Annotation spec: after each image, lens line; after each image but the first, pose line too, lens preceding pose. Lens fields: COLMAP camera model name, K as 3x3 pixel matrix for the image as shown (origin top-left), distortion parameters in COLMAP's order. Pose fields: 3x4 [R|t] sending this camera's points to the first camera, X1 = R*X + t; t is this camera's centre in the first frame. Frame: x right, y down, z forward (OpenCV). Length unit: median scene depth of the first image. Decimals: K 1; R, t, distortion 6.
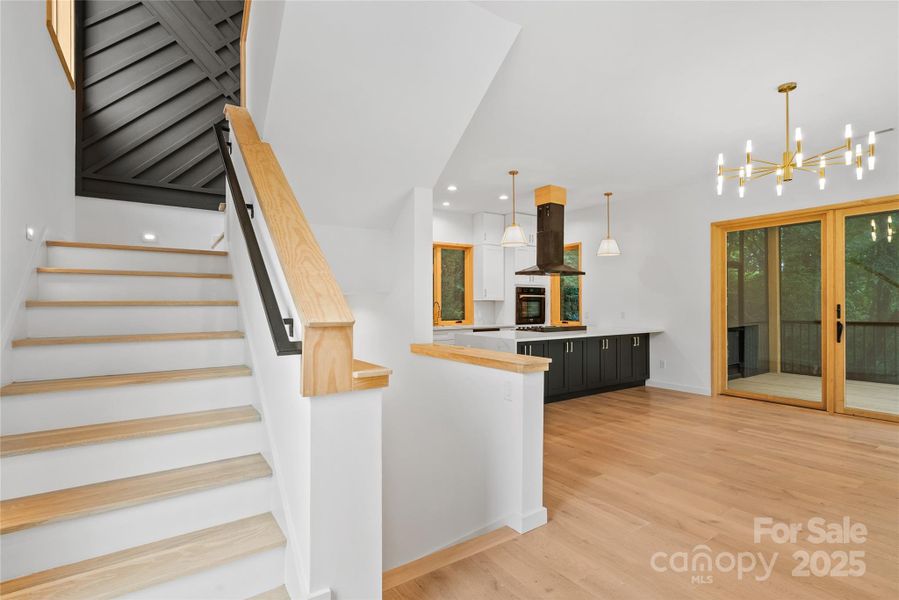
lens RADIAL K [[418.6, 0, 468.6], [0, 418.6, 305.2], [0, 0, 1]] dist [-0.013141, 0.001303]
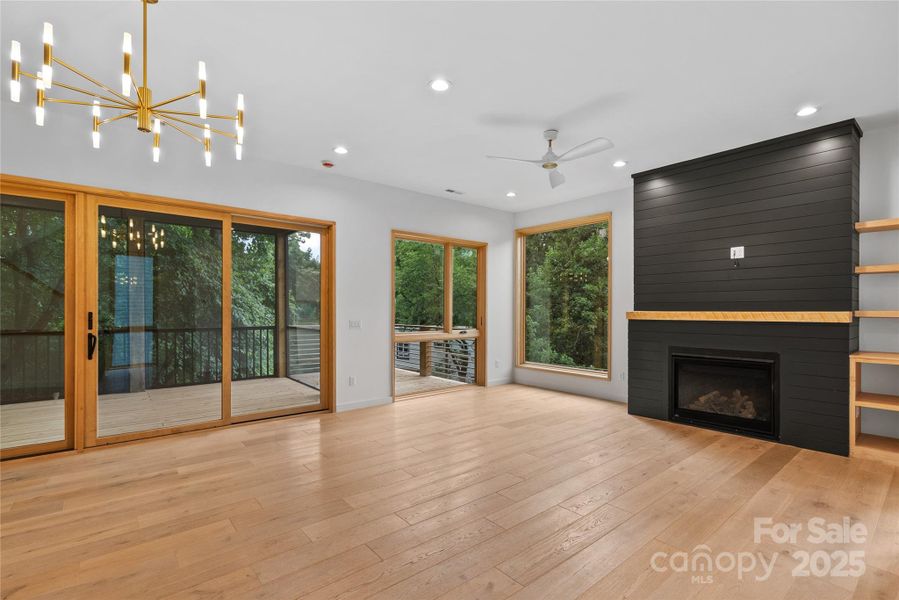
lens RADIAL K [[418.6, 0, 440.7], [0, 418.6, 311.3], [0, 0, 1]] dist [-0.013141, 0.001303]
pose [[-0.075813, 0.002088, 0.997120, 0.027147], [-0.001235, 0.999997, -0.002188, -0.001890], [-0.997121, -0.001397, -0.075811, 0.279358]]
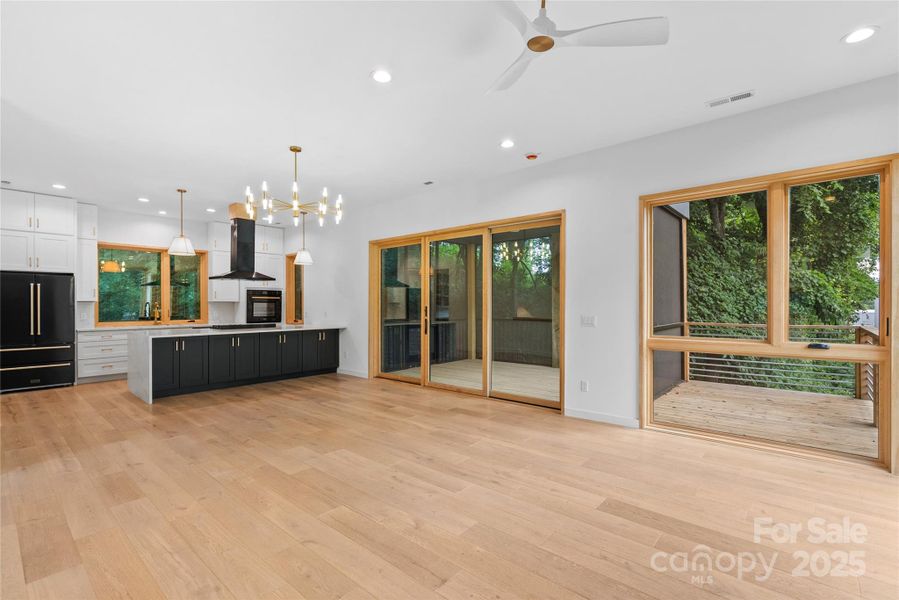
lens RADIAL K [[393.0, 0, 443.4], [0, 393.0, 305.1], [0, 0, 1]] dist [-0.003741, -0.000490]
pose [[0.966016, 0.002458, 0.258469, 0.448892], [-0.002422, 0.999997, -0.000459, -0.003927], [-0.258469, -0.000183, 0.966019, -0.191636]]
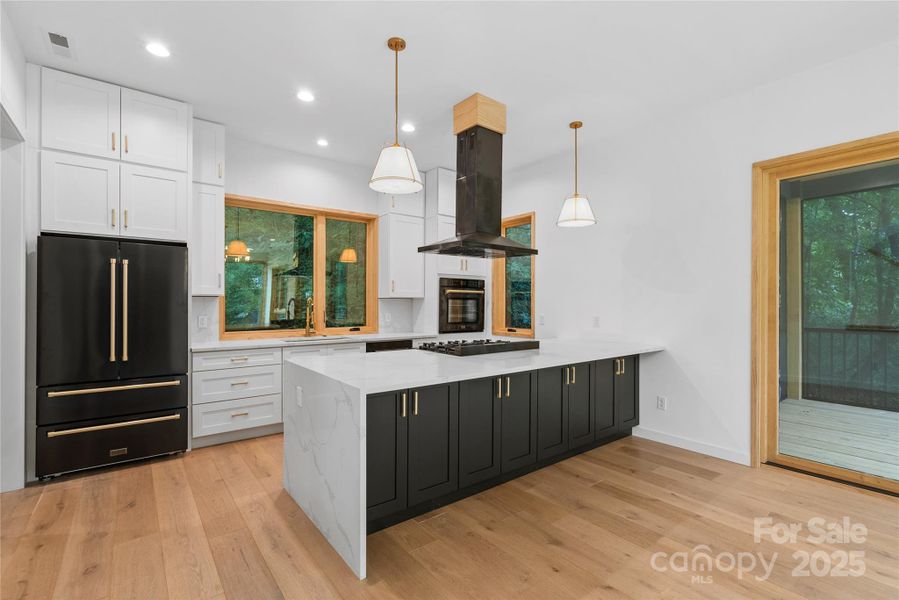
lens RADIAL K [[418.6, 0, 464.9], [0, 418.6, 303.8], [0, 0, 1]] dist [-0.013141, 0.001303]
pose [[0.997121, 0.006088, 0.075585, 0.132891], [-0.006078, 0.999981, -0.000363, -0.002325], [-0.075586, -0.000098, 0.997139, 0.420288]]
